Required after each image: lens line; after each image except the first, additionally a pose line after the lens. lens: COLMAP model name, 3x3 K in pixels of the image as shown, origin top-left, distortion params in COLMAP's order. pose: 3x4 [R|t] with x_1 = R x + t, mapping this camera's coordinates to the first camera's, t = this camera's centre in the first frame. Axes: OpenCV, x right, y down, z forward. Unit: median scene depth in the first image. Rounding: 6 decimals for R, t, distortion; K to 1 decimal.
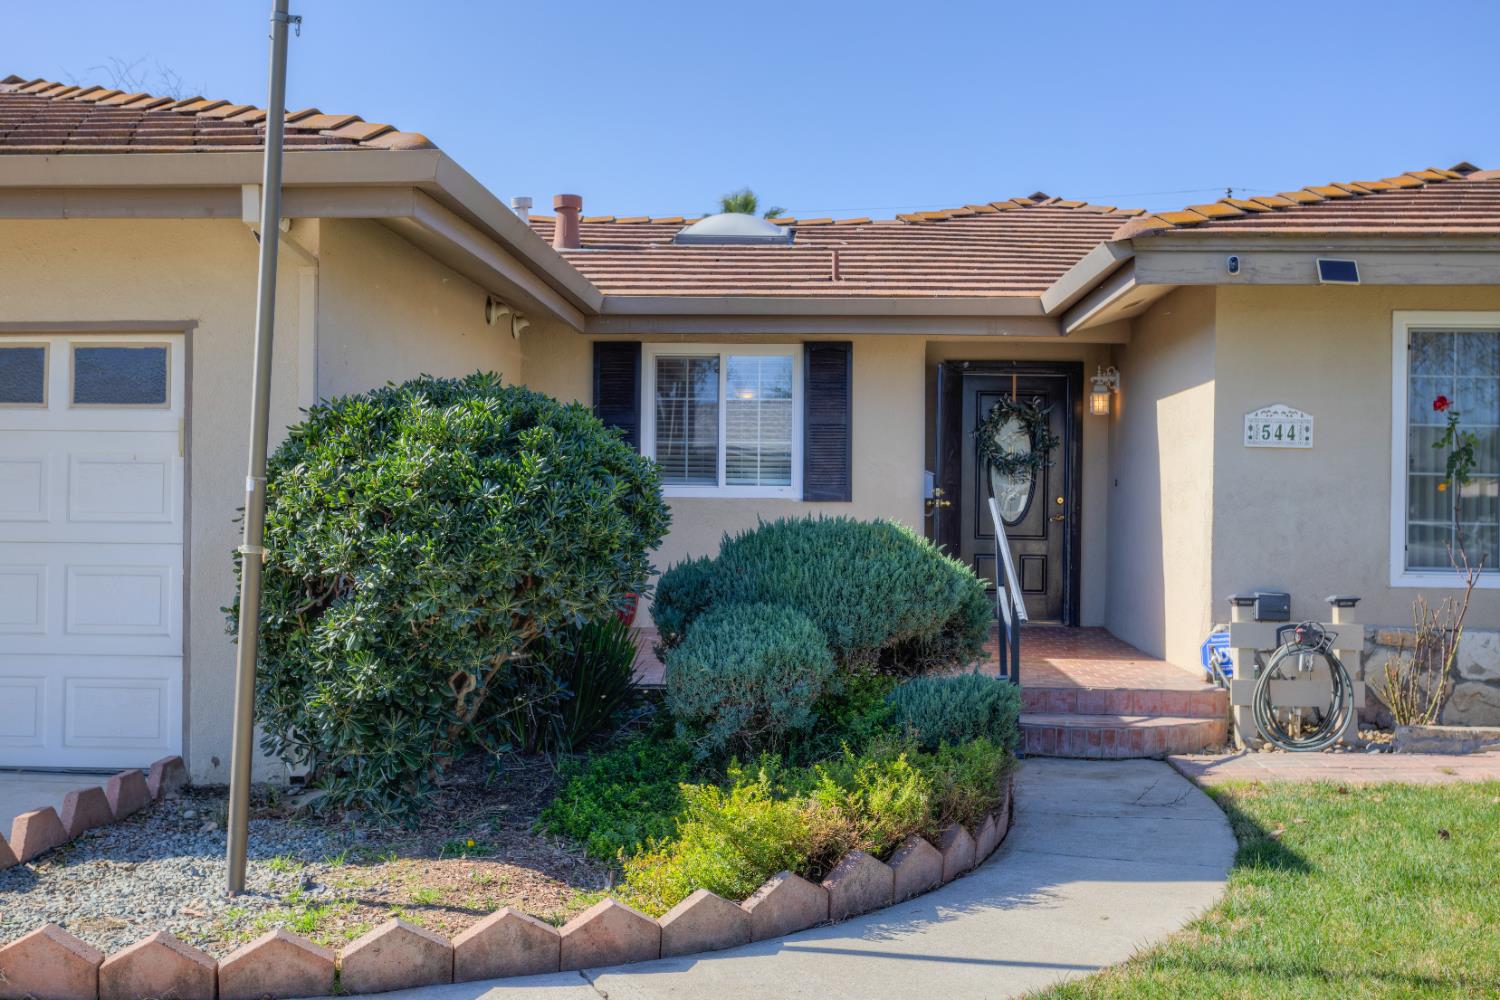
lens RADIAL K [[1522.0, 0, 754.8], [0, 1522.0, 500.6], [0, 0, 1]] dist [0.041439, 0.000000]
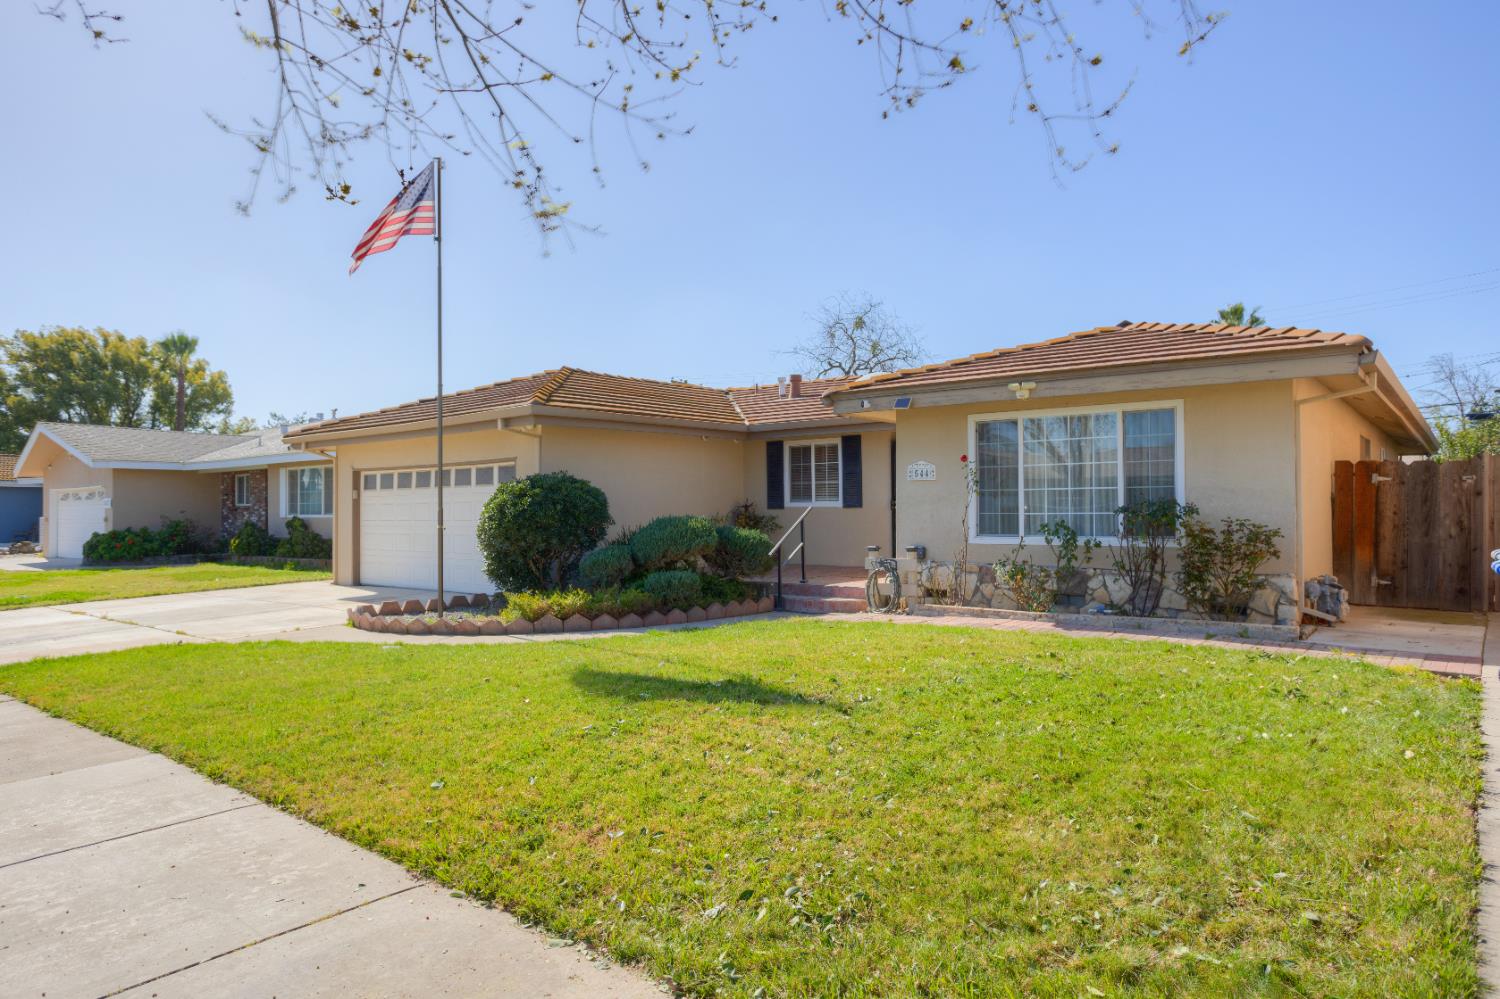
lens RADIAL K [[911.5, 0, 748.2], [0, 911.5, 500.9], [0, 0, 1]] dist [-0.001682, -0.000062]
pose [[0.810382, -0.024083, -0.585407, 0.678016], [0.019383, 0.999710, -0.014294, 0.006674], [0.585581, 0.000237, 0.810614, -0.157383]]
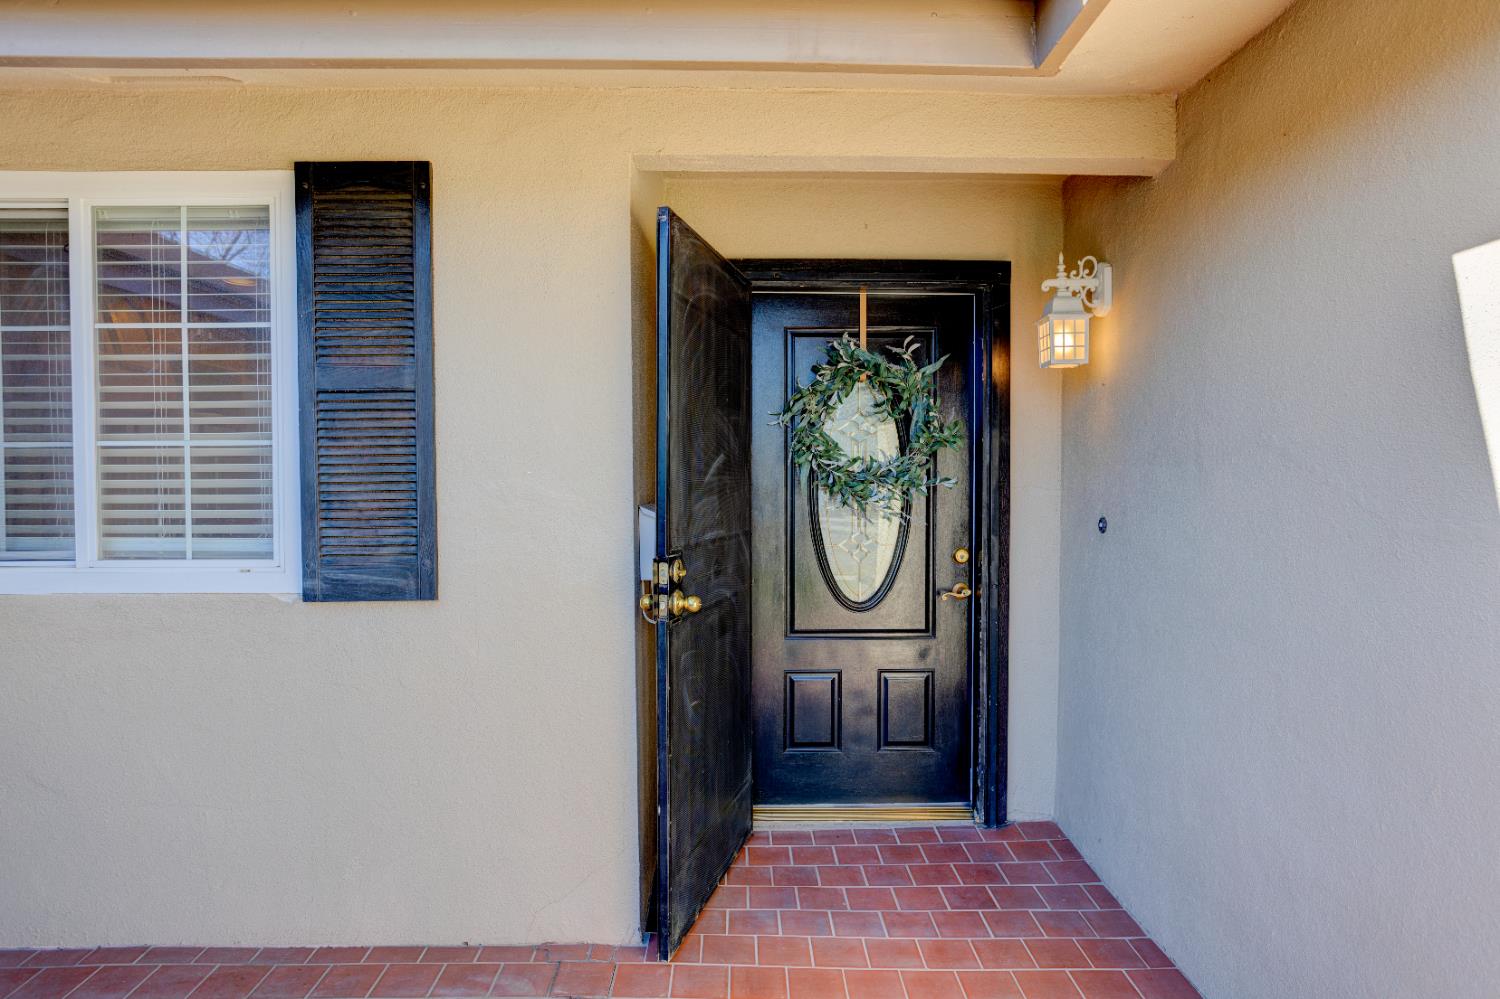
lens RADIAL K [[867.1, 0, 748.5], [0, 867.1, 493.8], [0, 0, 1]] dist [-0.014970, 0.004051]
pose [[0.998174, -0.015979, 0.058249, 0.122818], [0.014937, 0.999721, 0.018284, -0.026535], [-0.058525, -0.017381, 0.998135, 0.761418]]
